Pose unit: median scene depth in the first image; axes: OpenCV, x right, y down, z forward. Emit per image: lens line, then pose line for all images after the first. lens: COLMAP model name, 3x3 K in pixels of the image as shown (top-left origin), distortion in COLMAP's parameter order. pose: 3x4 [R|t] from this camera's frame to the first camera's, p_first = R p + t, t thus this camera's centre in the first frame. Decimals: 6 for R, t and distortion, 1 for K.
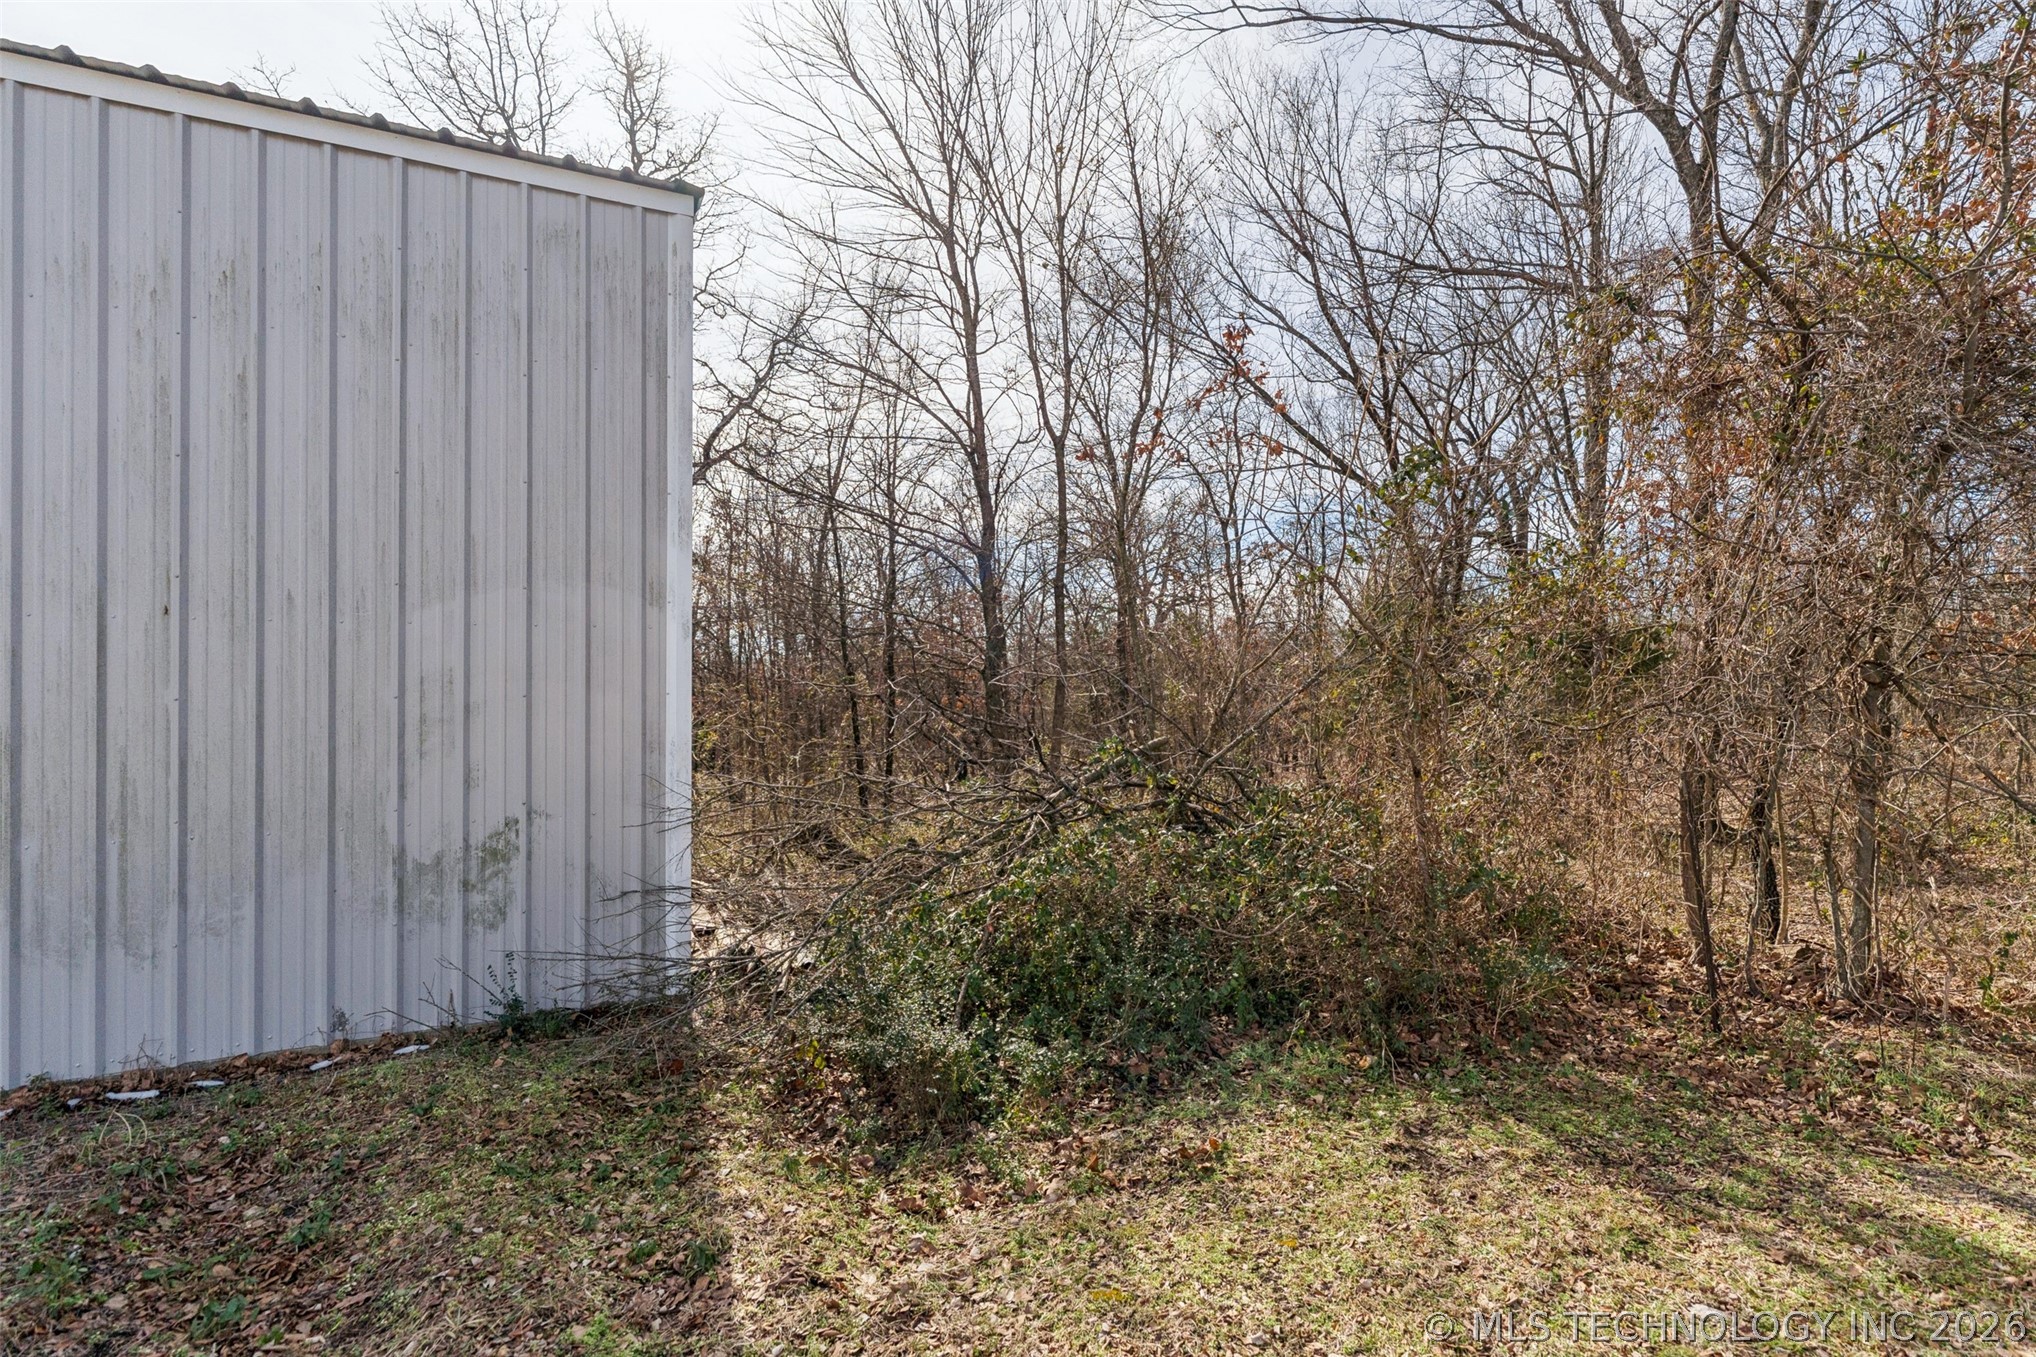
lens RADIAL K [[897.1, 0, 1021.0], [0, 897.1, 678.1], [0, 0, 1]] dist [-0.001864, -0.001360]
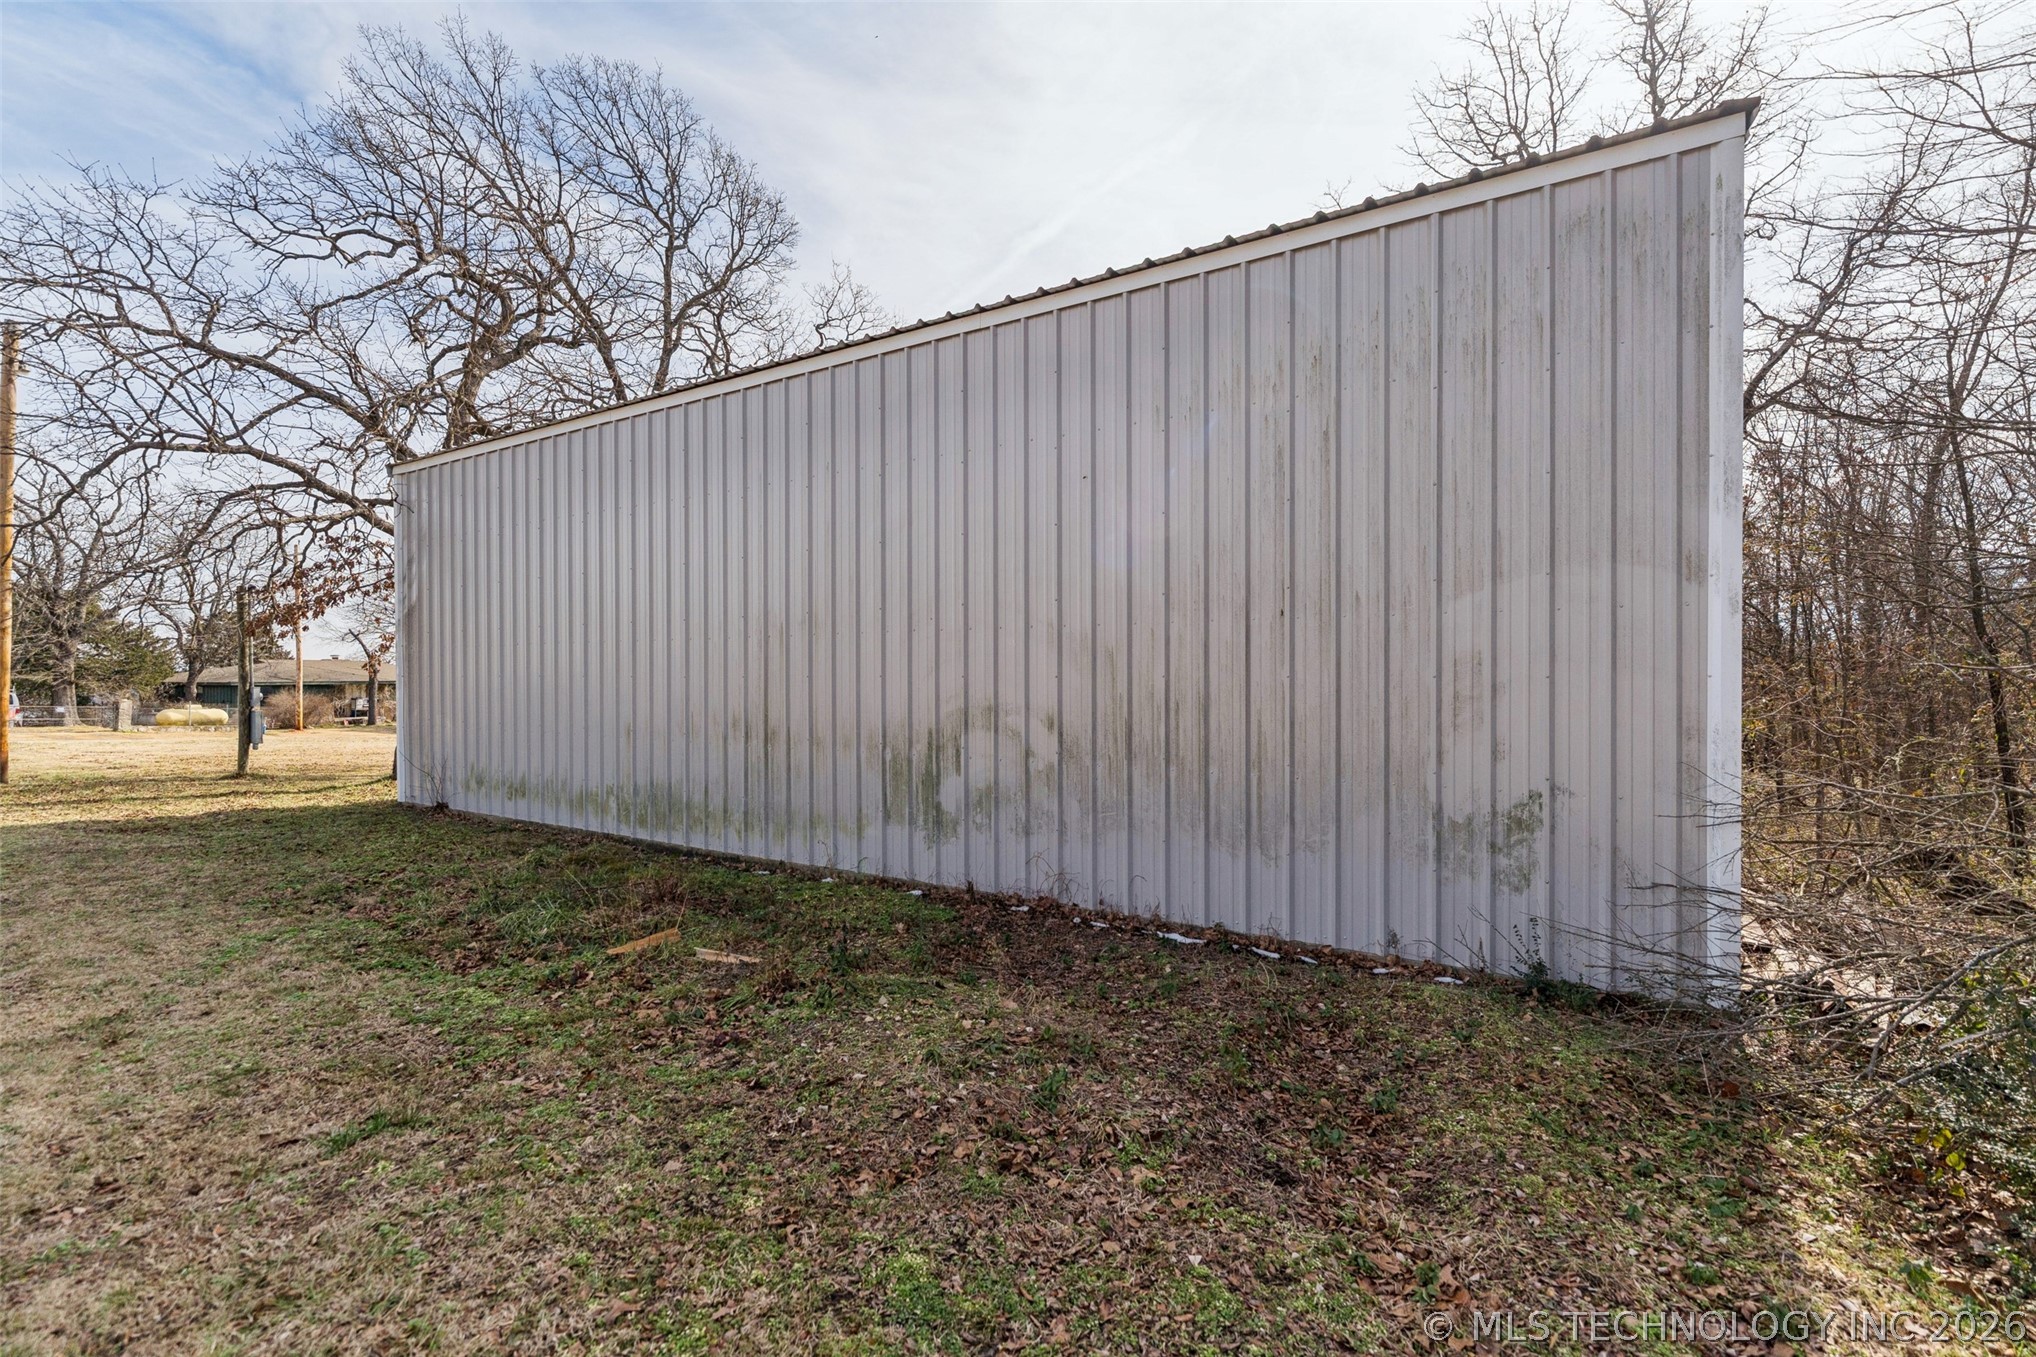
lens RADIAL K [[827.7, 0, 1018.9], [0, 827.7, 672.5], [0, 0, 1]] dist [-0.003655, -0.000110]
pose [[0.558561, 0.005292, -0.829446, -0.097642], [0.005192, 0.999938, 0.009876, 0.002079], [0.829447, -0.009823, 0.558499, -0.051917]]
